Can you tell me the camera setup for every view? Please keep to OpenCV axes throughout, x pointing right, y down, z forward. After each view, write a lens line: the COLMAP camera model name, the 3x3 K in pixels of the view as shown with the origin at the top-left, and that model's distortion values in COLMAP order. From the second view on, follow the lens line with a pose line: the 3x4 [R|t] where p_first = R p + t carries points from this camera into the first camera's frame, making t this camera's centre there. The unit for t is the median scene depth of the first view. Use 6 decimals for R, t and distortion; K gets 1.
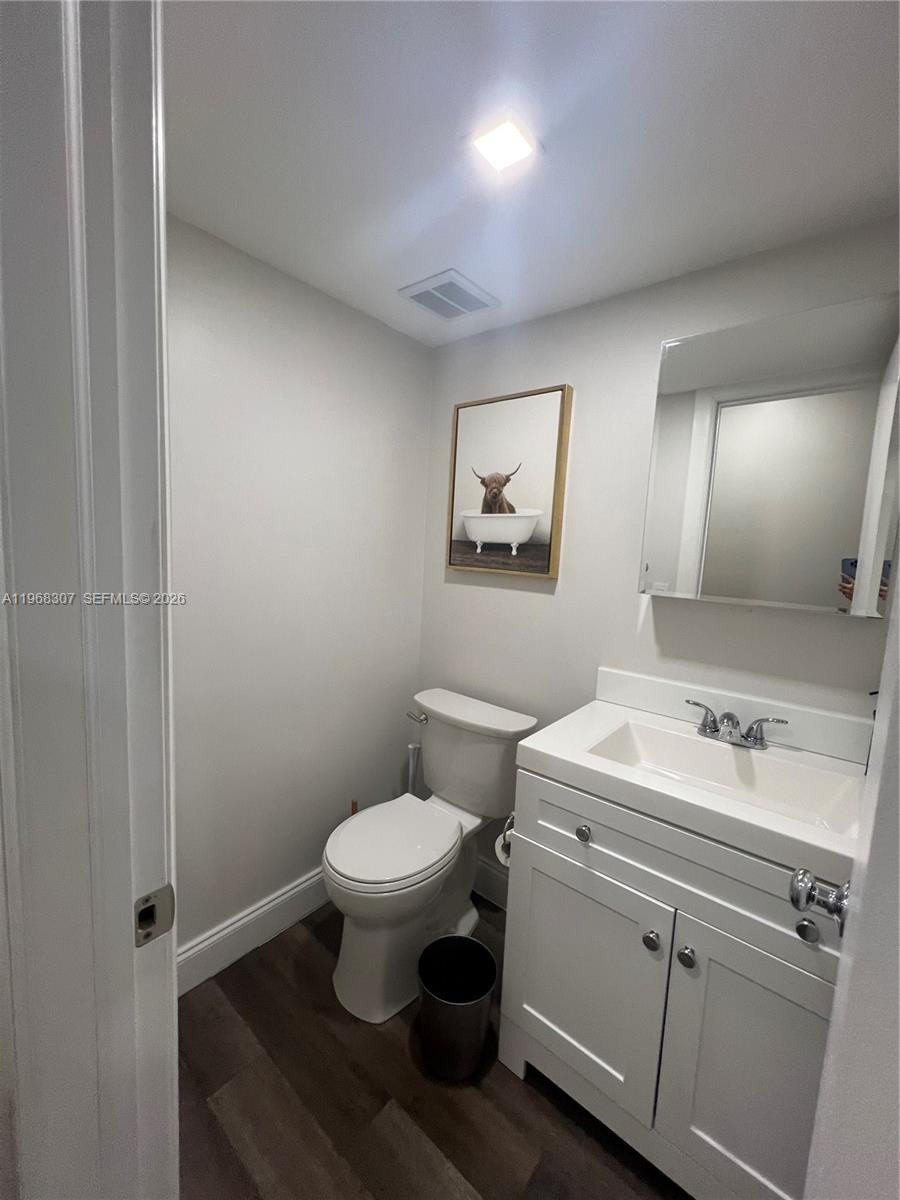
lens RADIAL K [[479.4, 0, 451.1], [0, 479.4, 598.9], [0, 0, 1]] dist [0.000040, 0.000152]
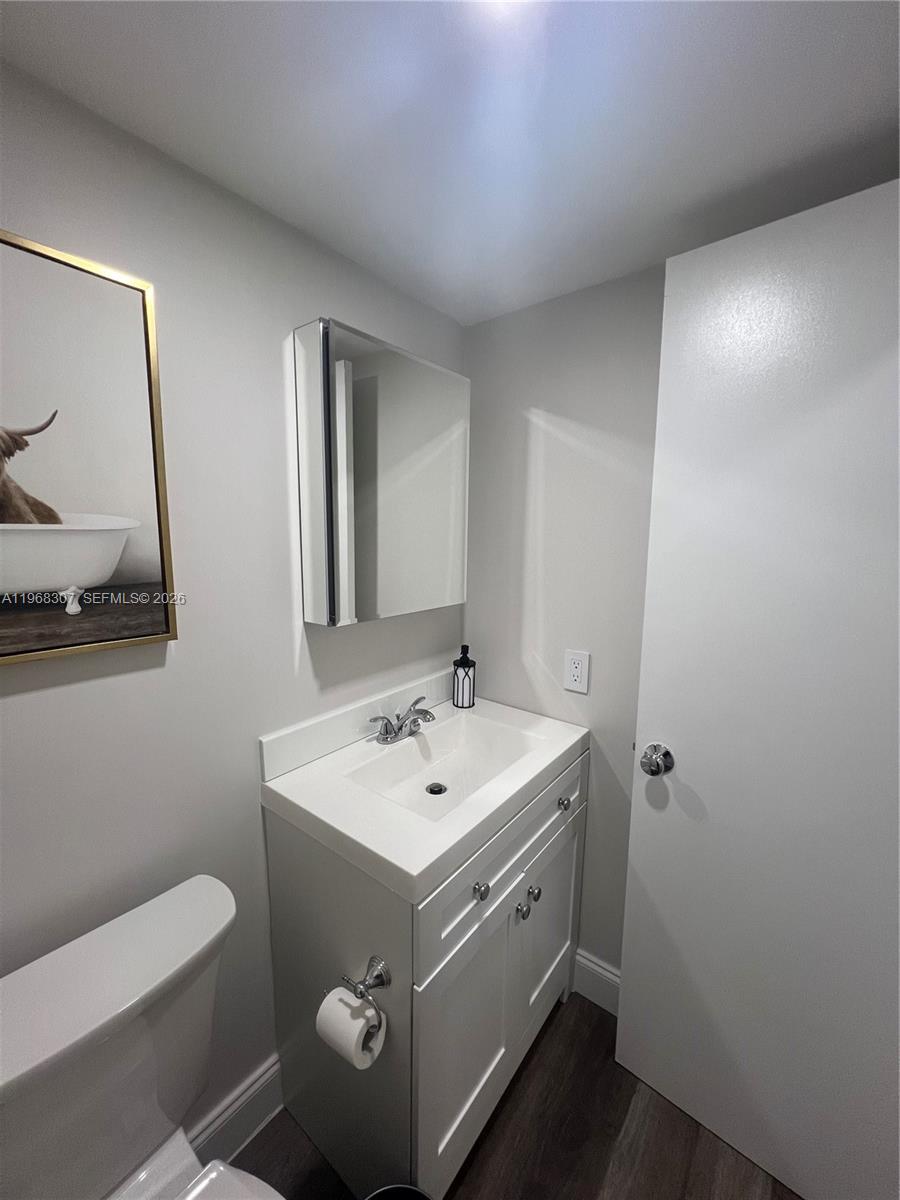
lens RADIAL K [[479.4, 0, 451.1], [0, 479.4, 598.9], [0, 0, 1]] dist [0.000040, 0.000152]
pose [[-0.033984, -0.194441, 0.980325, -0.337470], [0.092880, 0.976032, 0.196809, -0.165427], [-0.995097, 0.097741, -0.015110, 0.654454]]
